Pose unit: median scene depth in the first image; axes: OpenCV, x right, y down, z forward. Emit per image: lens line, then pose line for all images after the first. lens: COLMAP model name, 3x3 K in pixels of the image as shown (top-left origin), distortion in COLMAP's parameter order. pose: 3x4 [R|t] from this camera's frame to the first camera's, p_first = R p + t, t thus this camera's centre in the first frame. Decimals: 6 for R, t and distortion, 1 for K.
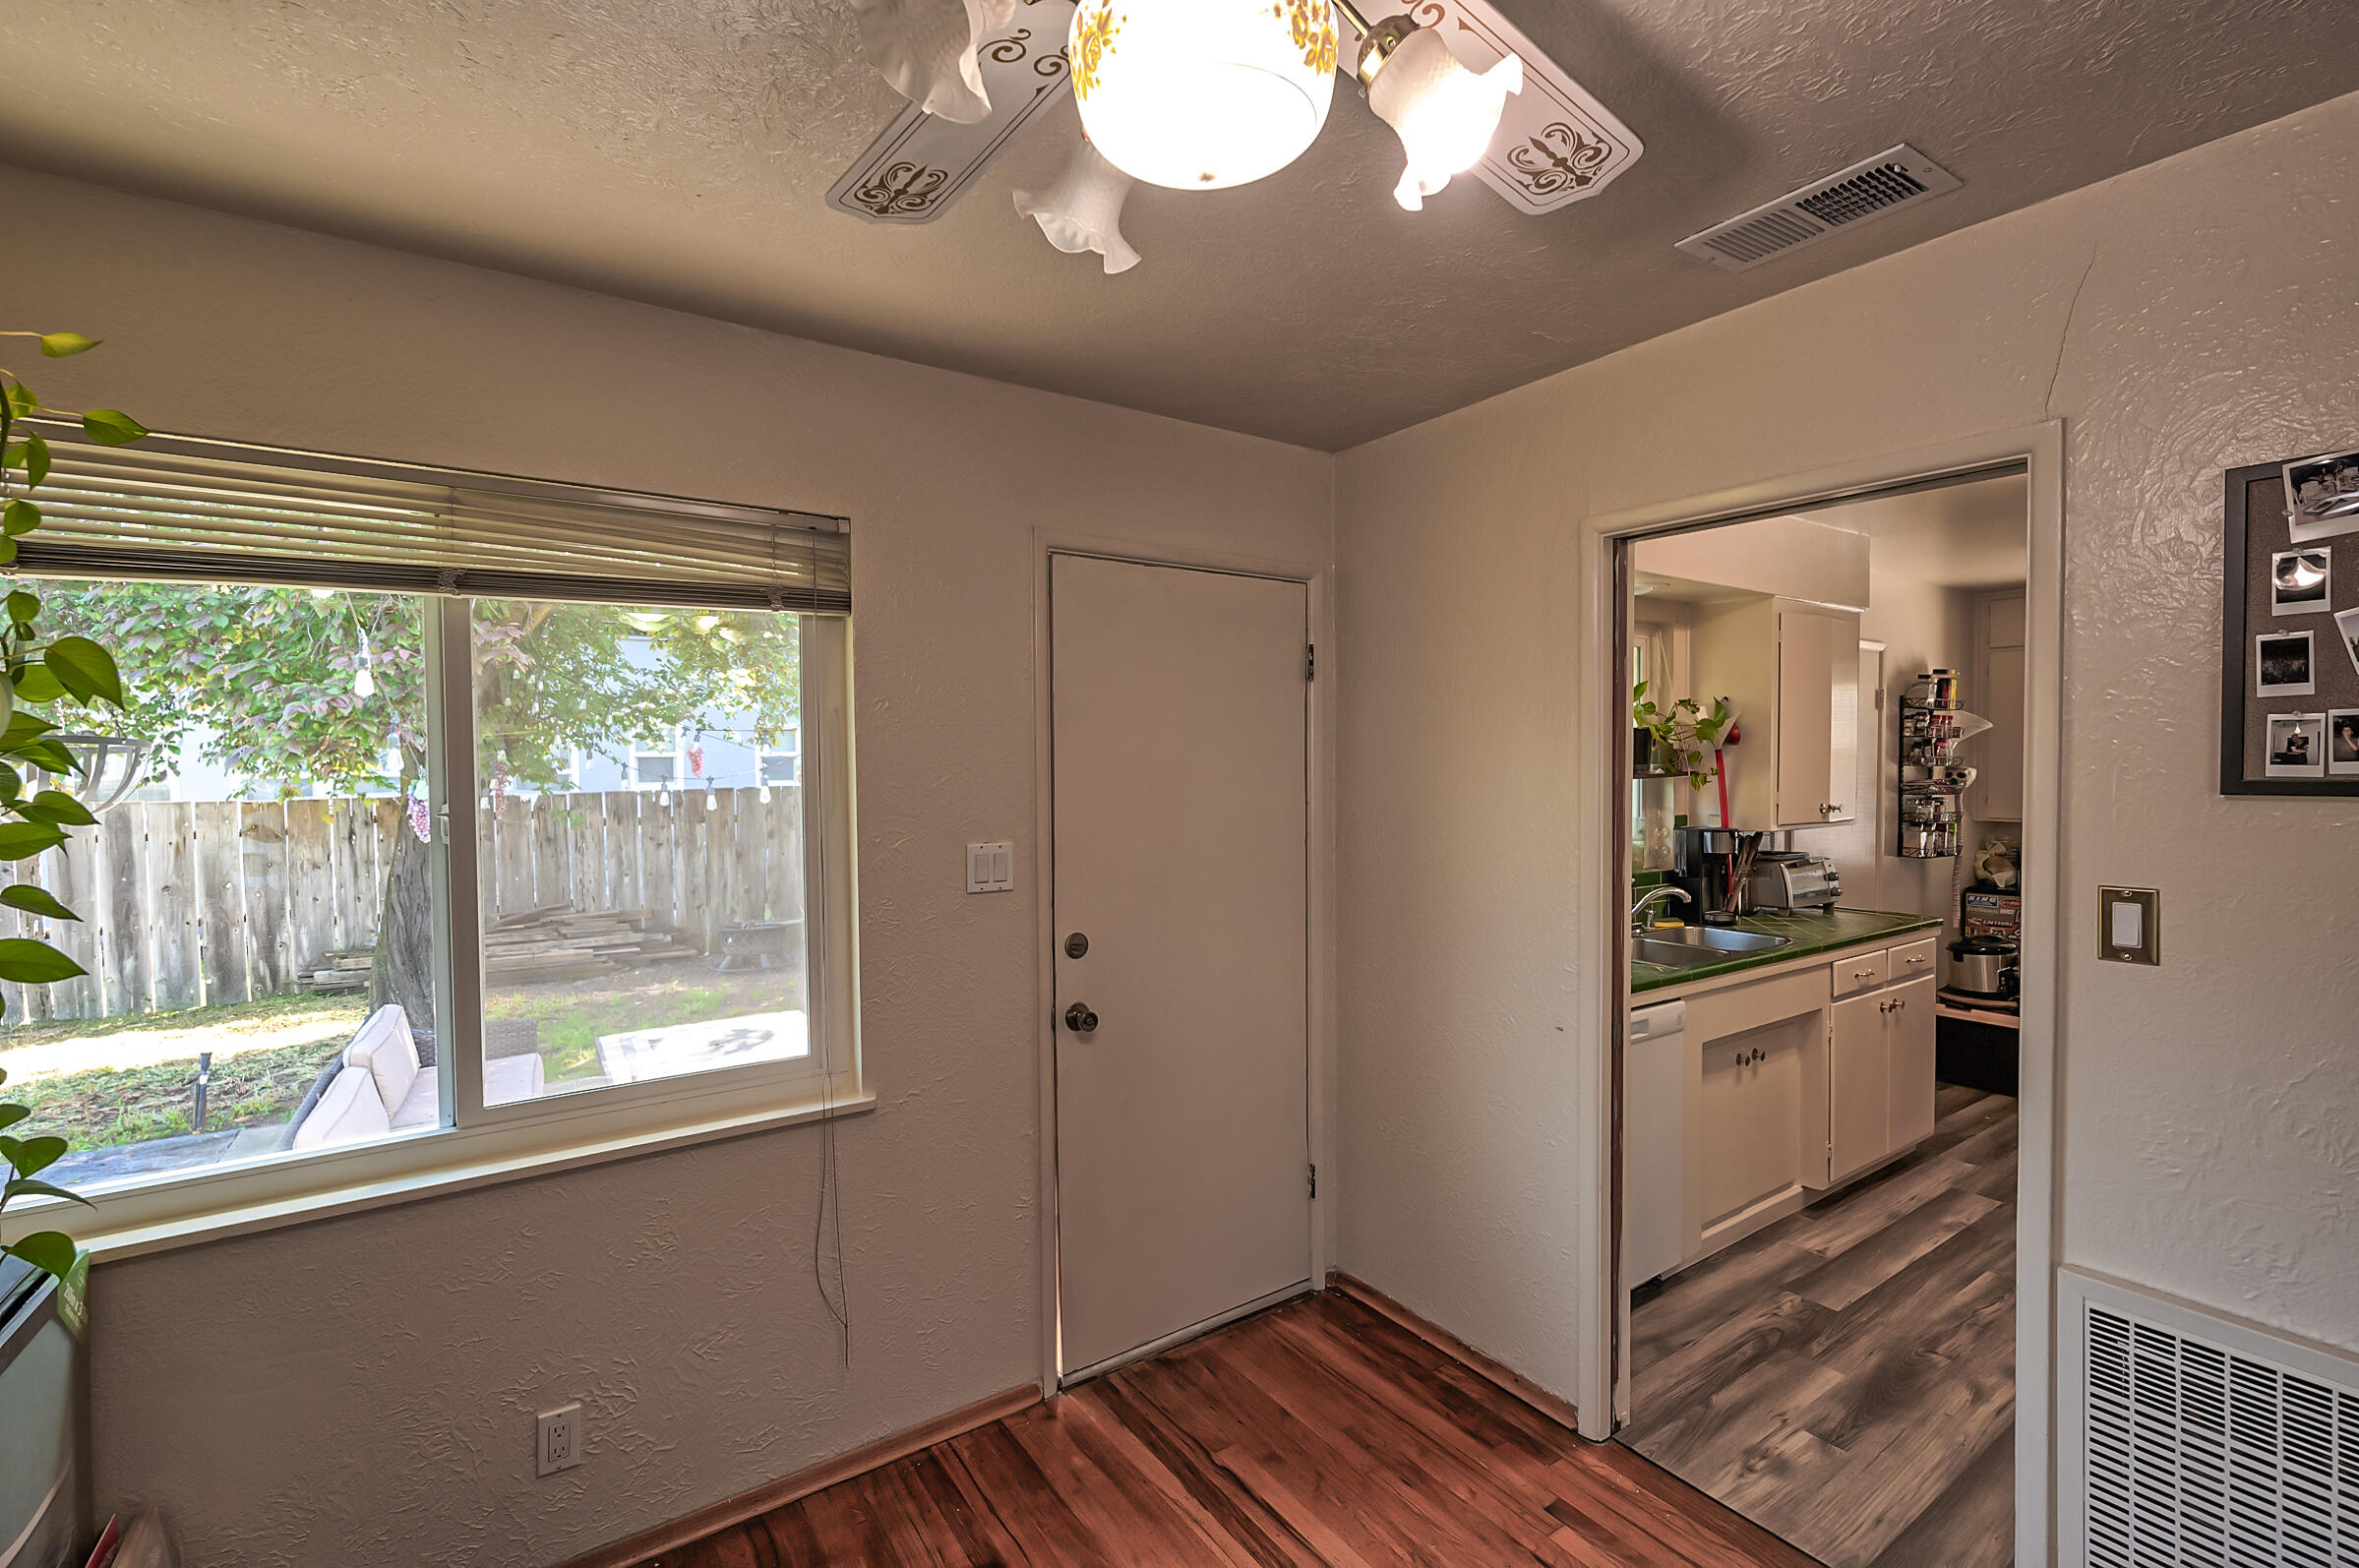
lens RADIAL K [[1016.8, 0, 1192.8], [0, 1016.8, 777.1], [0, 0, 1]] dist [0.001913, 0.000048]
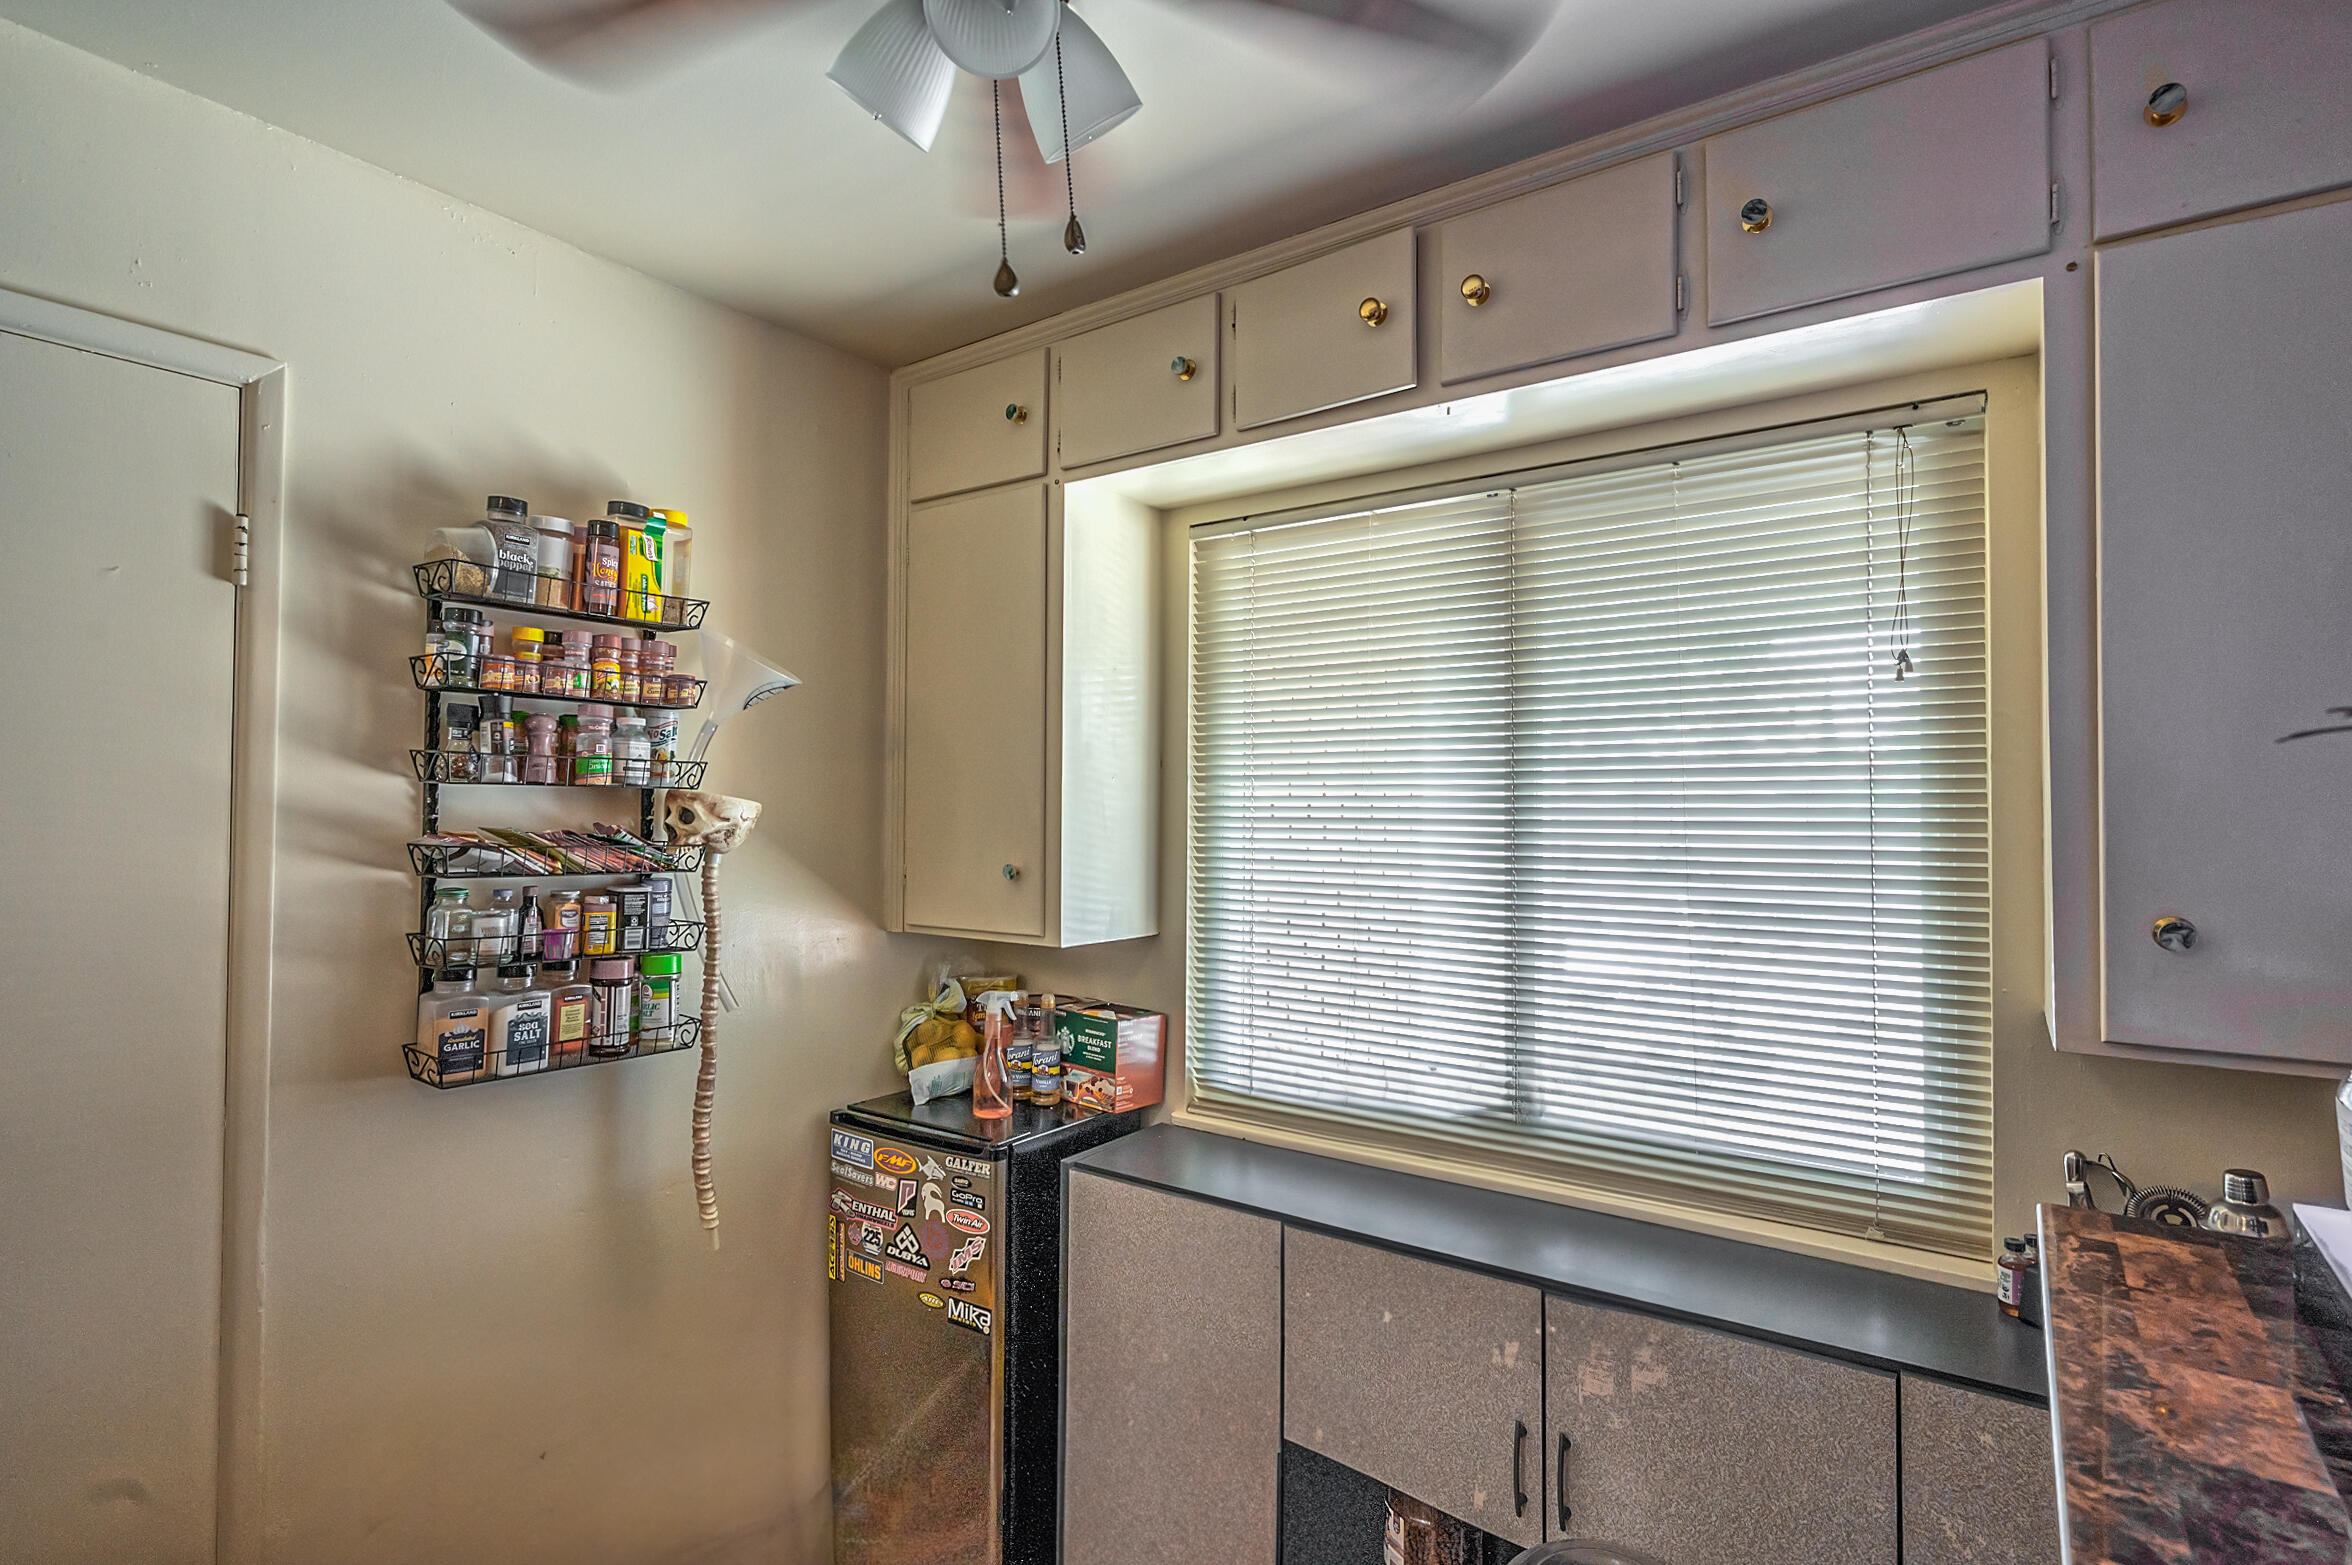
lens RADIAL K [[1147.2, 0, 1176.8], [0, 1147.2, 783.8], [0, 0, 1]] dist [-0.000733, 0.001208]
pose [[0.937715, 0.015333, 0.347067, 0.809046], [-0.000895, 0.999129, -0.041722, 0.003815], [-0.347404, 0.038813, 0.936912, 0.606097]]
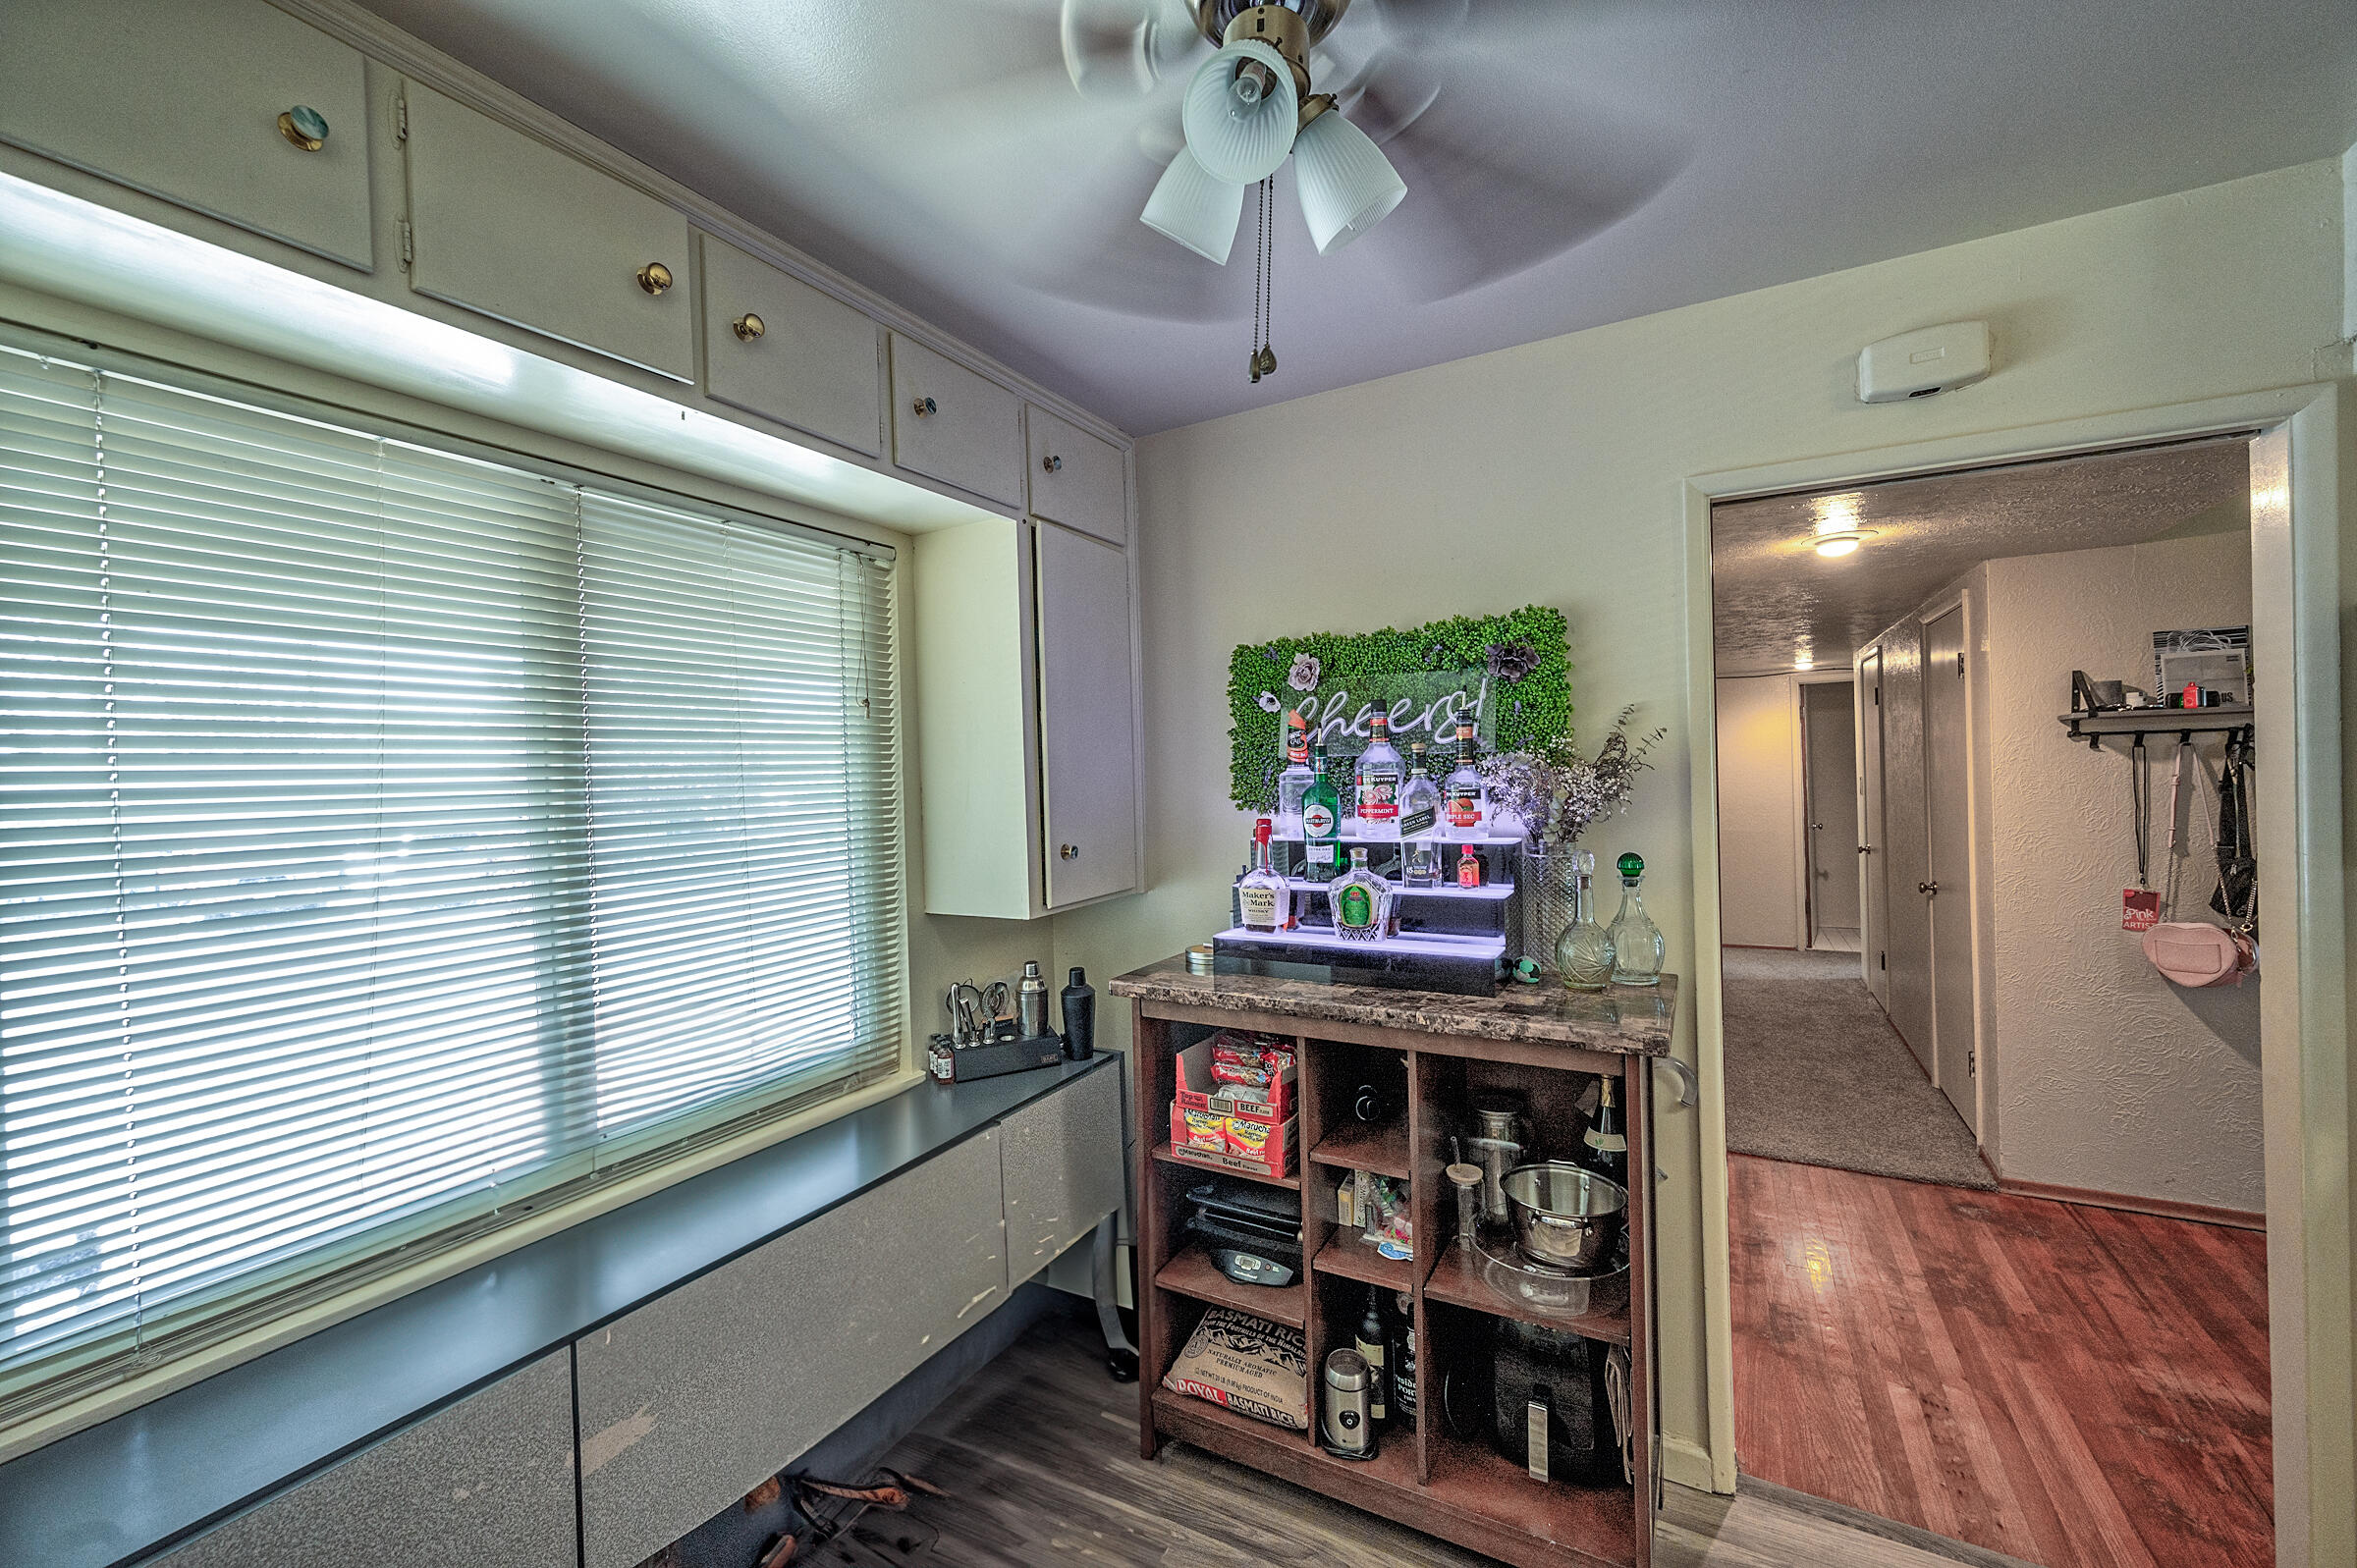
lens RADIAL K [[922.7, 0, 1184.5], [0, 922.7, 781.1], [0, 0, 1]] dist [0.000015, -0.000150]
pose [[-0.451270, 0.007389, 0.892357, 0.683842], [0.049997, 0.998604, 0.017014, -0.012552], [-0.890986, 0.052293, -0.451010, 0.913044]]
